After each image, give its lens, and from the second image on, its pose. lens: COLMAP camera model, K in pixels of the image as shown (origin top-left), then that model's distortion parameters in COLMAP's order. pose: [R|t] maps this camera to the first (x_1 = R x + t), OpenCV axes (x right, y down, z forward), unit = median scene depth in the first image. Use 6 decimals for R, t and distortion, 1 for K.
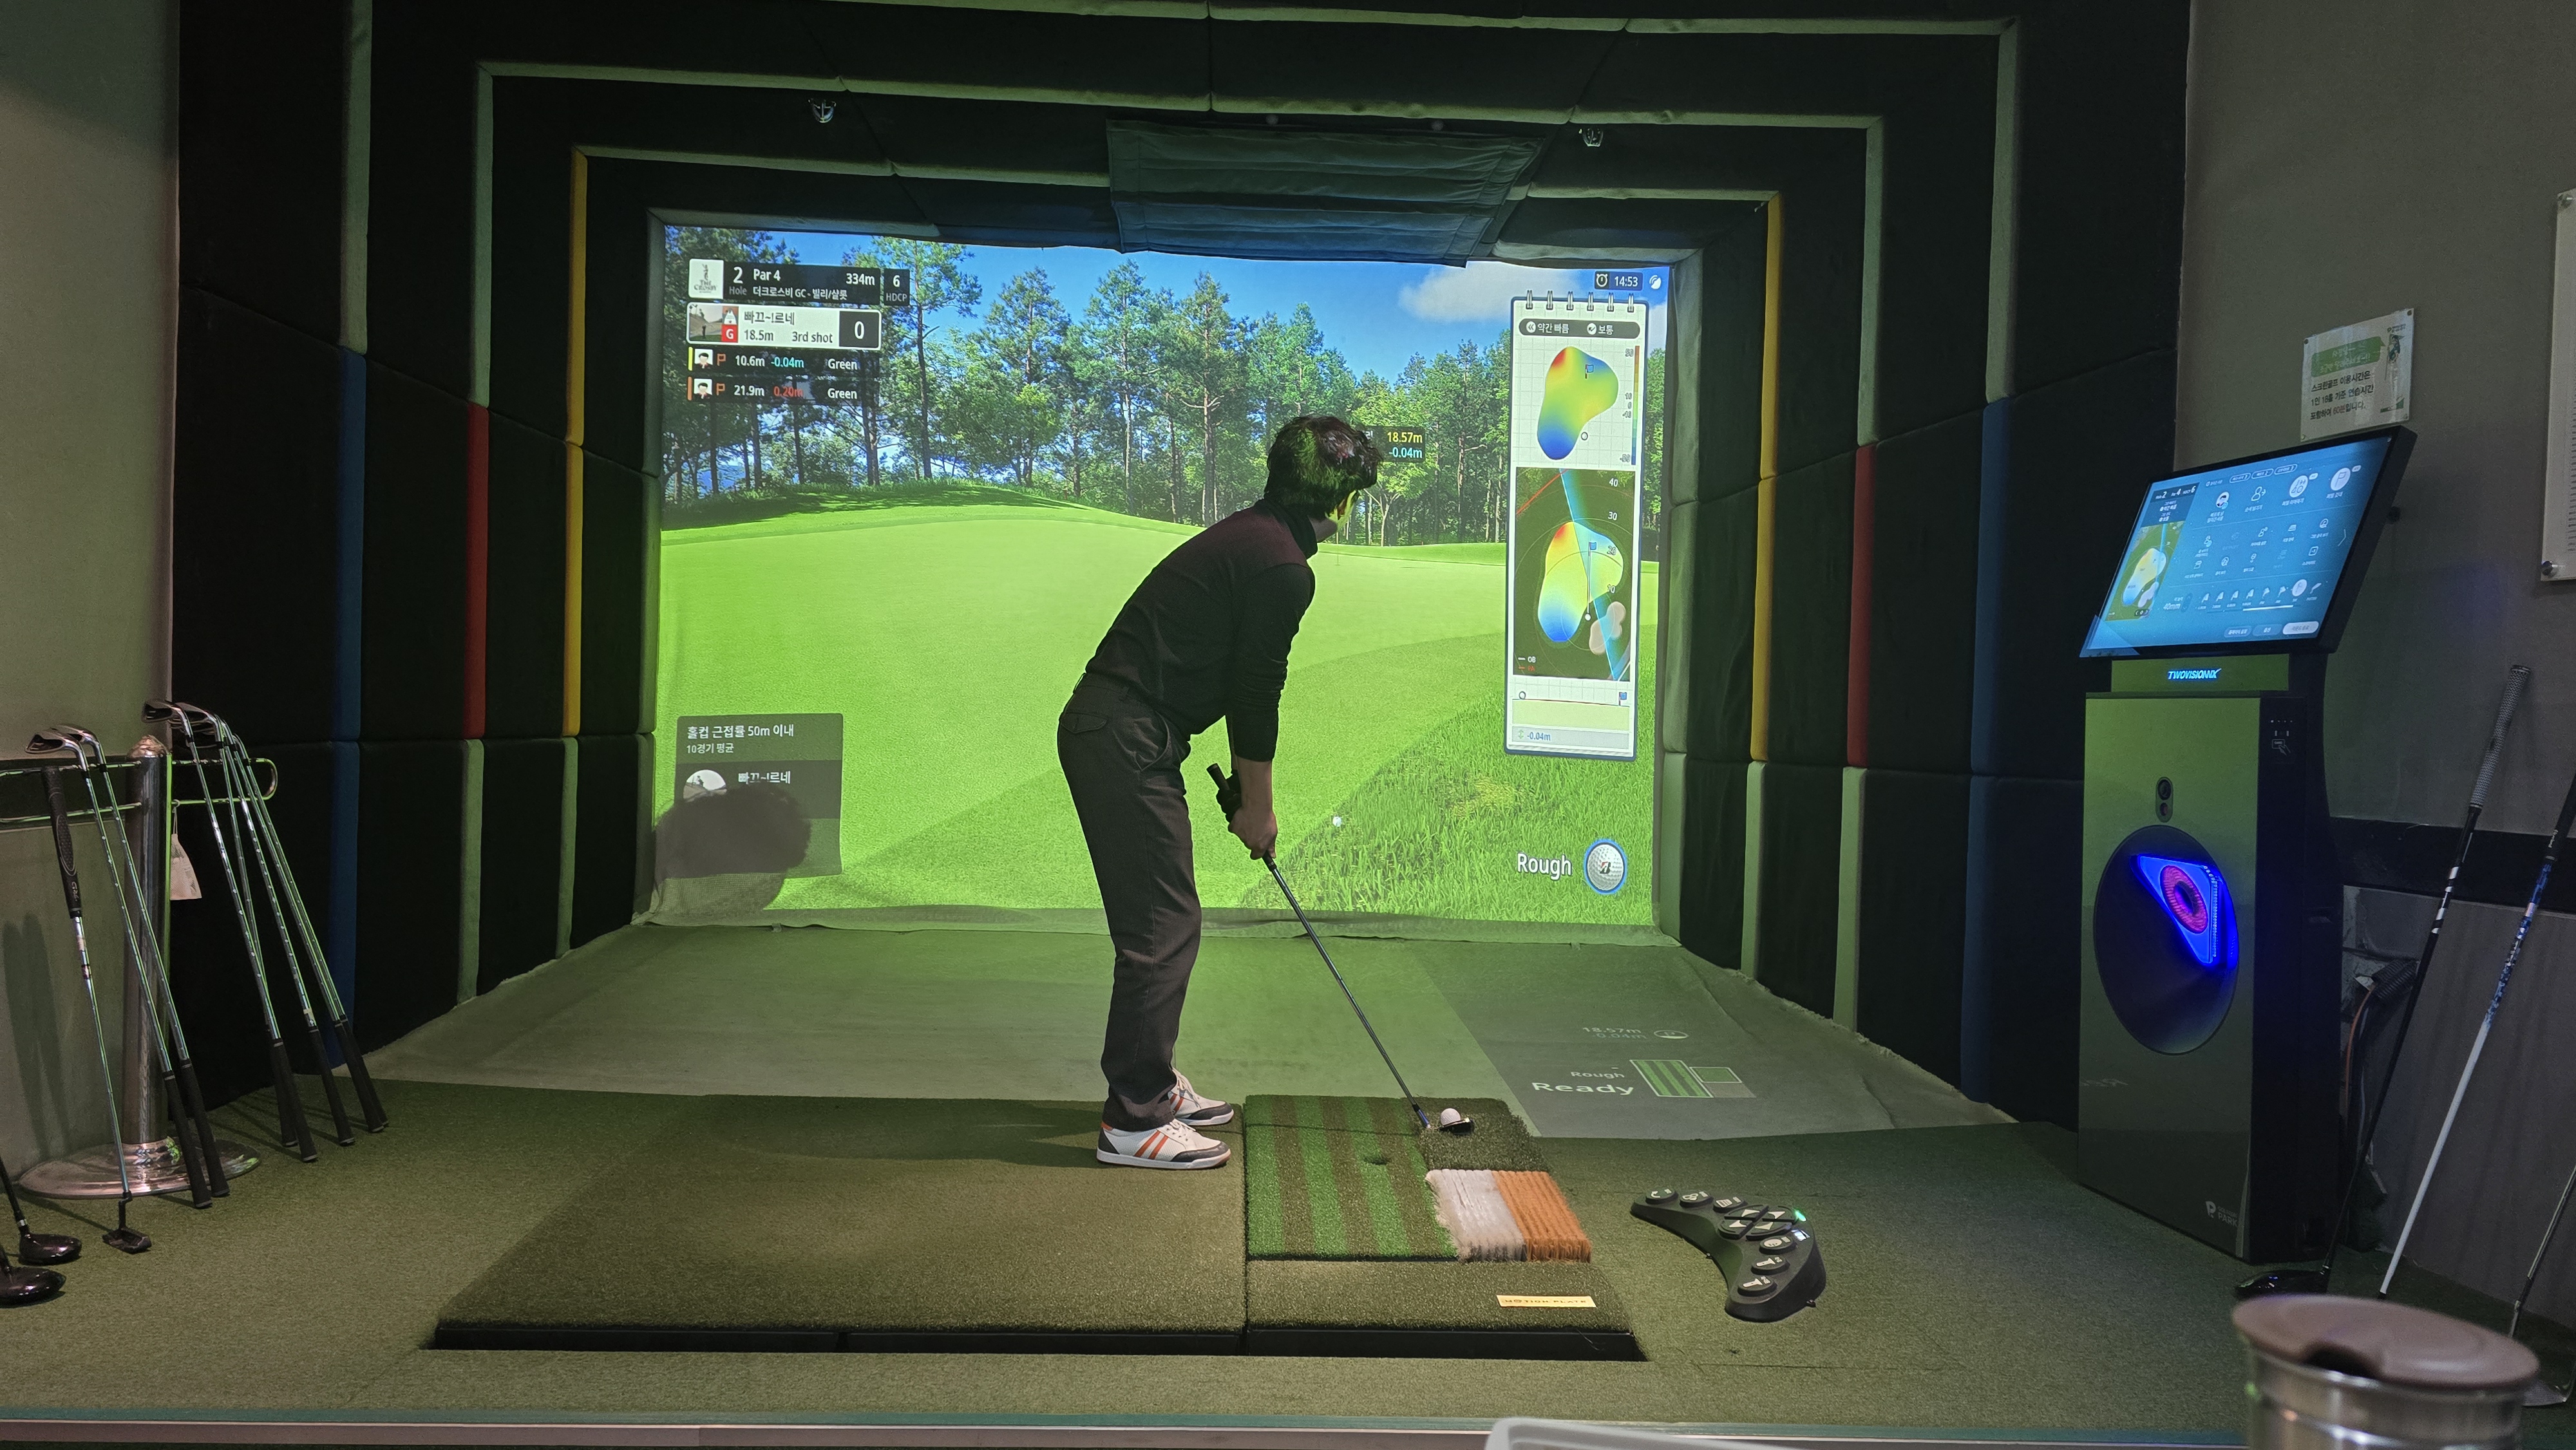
lens RADIAL K [[1860.0, 0, 1288.9], [0, 1860.0, 672.3], [0, 0, 1]] dist [0.086184, -0.076540]
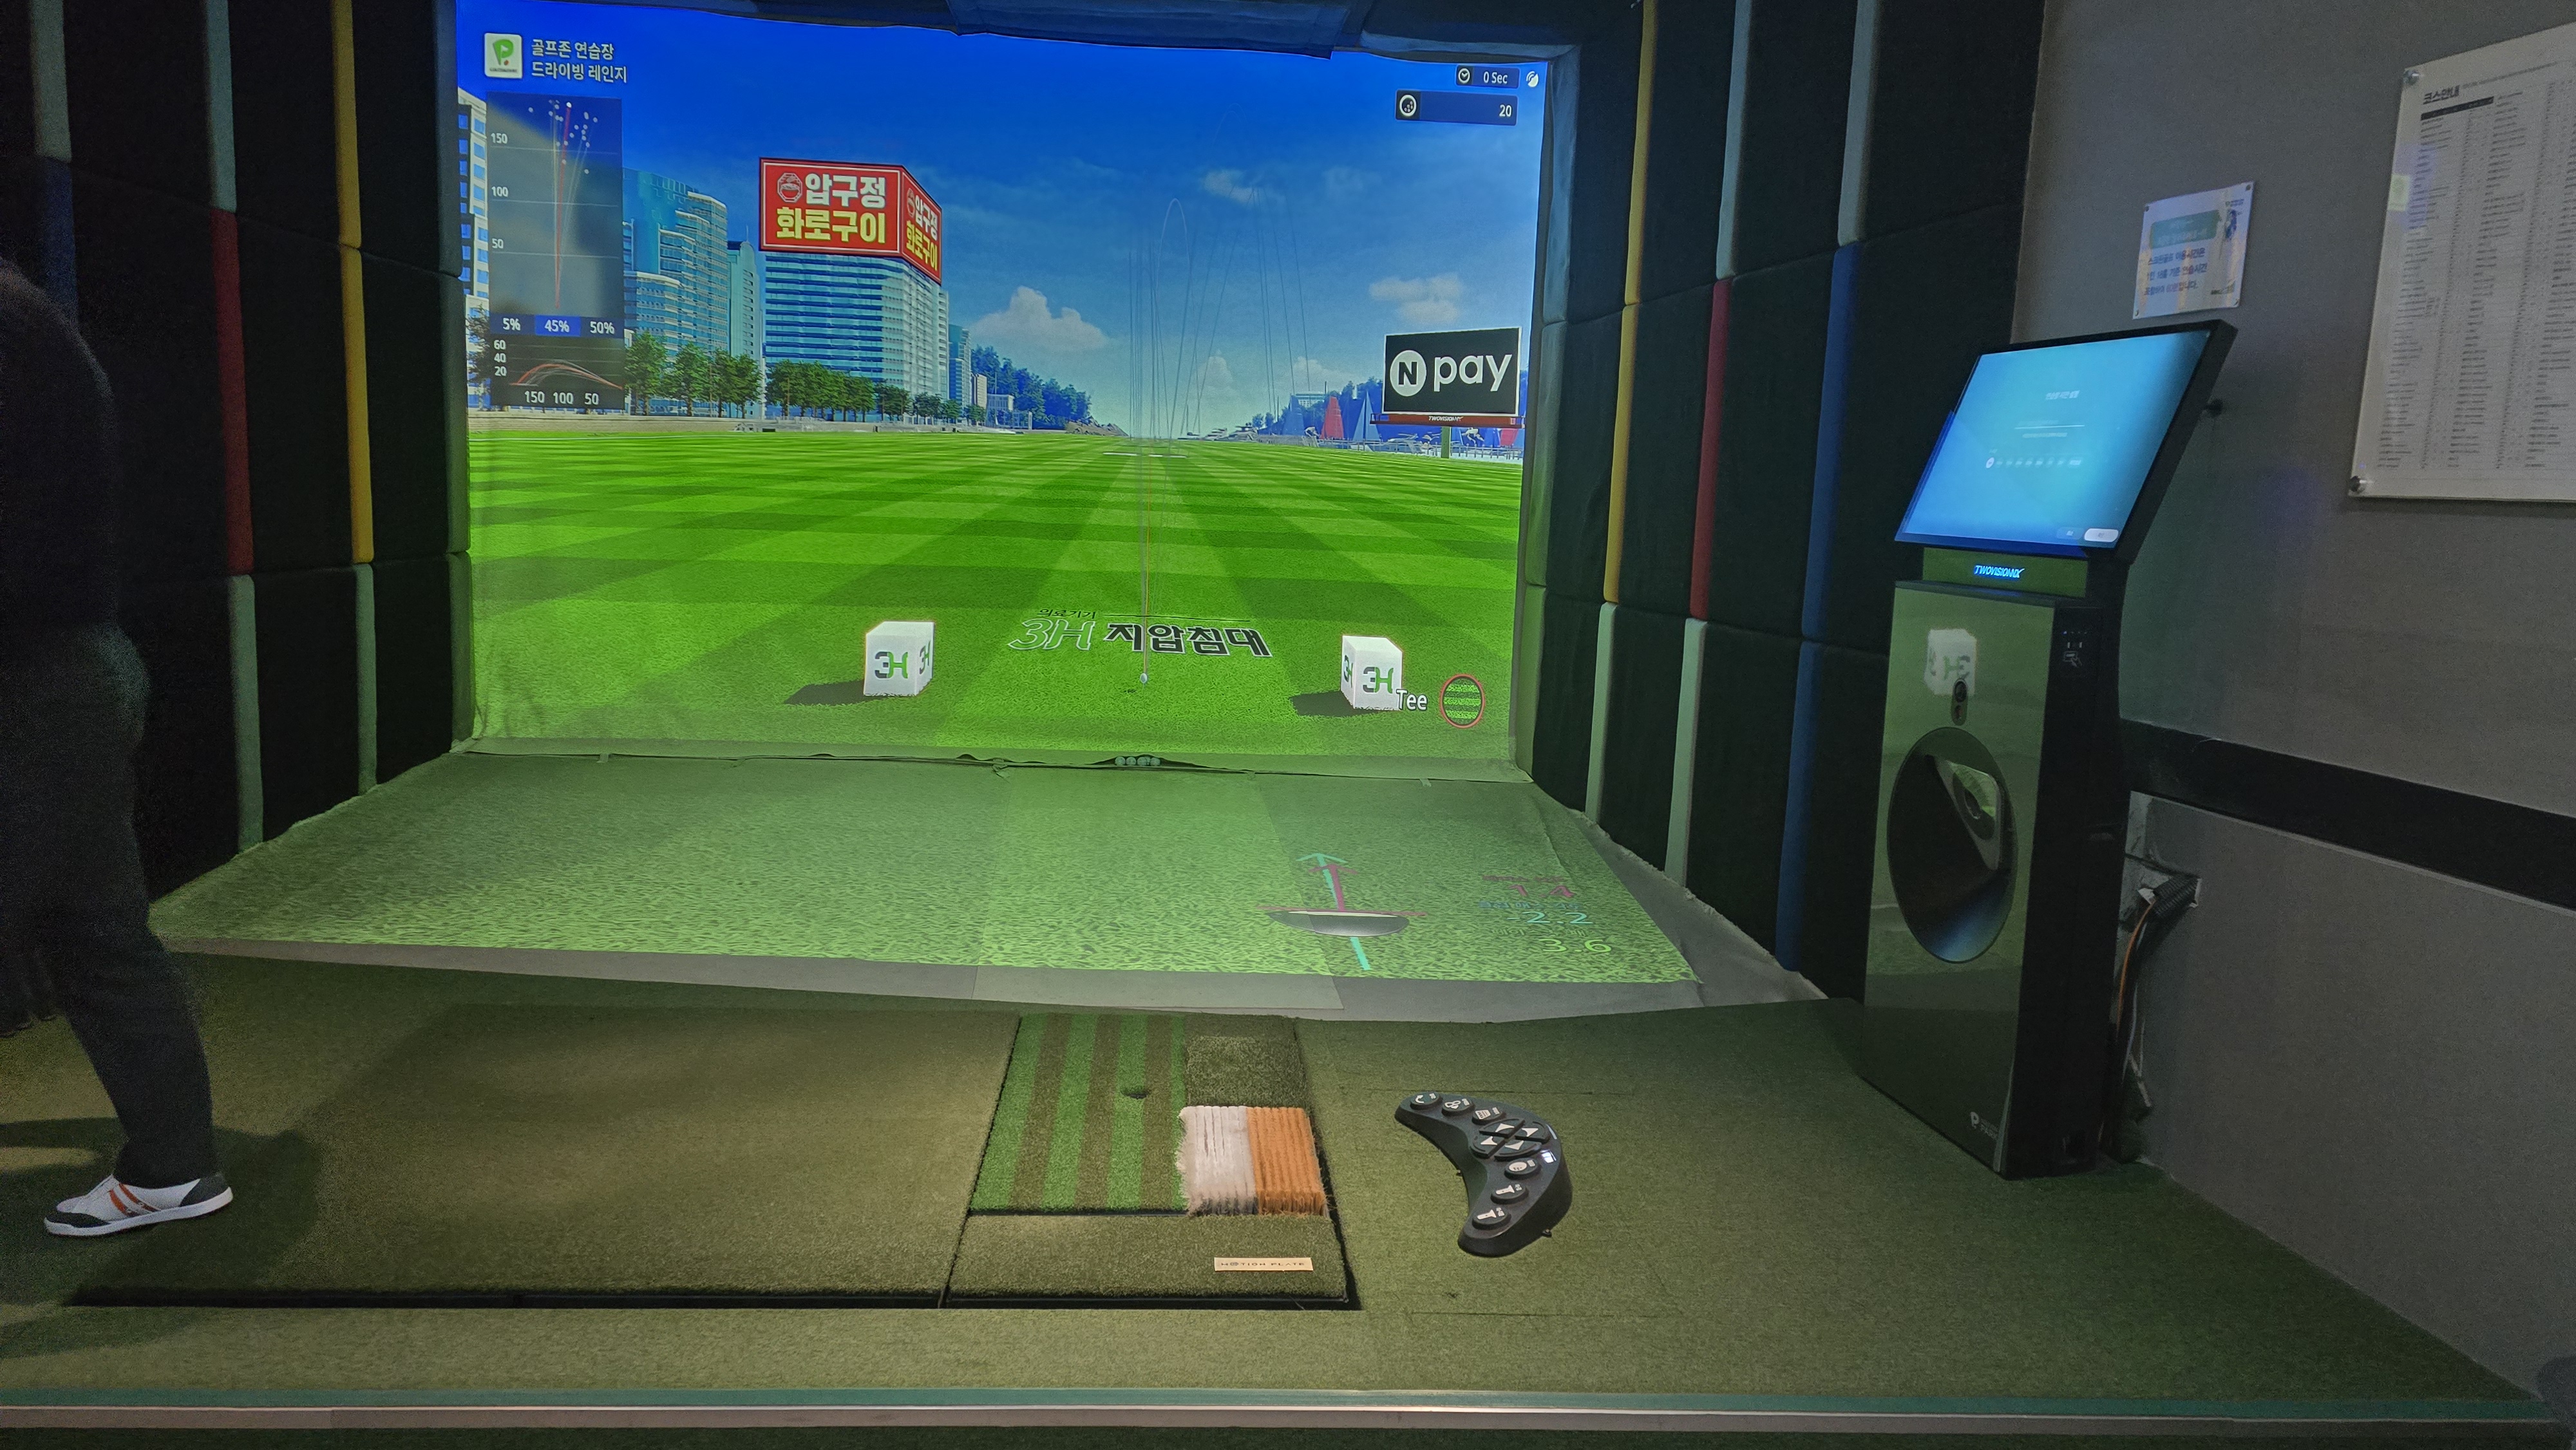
lens RADIAL K [[1860.0, 0, 1288.9], [0, 1860.0, 672.3], [0, 0, 1]] dist [0.086184, -0.076540]
pose [[0.999713, 0.008223, 0.022508, 0.105185], [-0.011139, 0.991098, 0.132669, -0.072295], [-0.021217, -0.132882, 0.990905, 0.067657]]
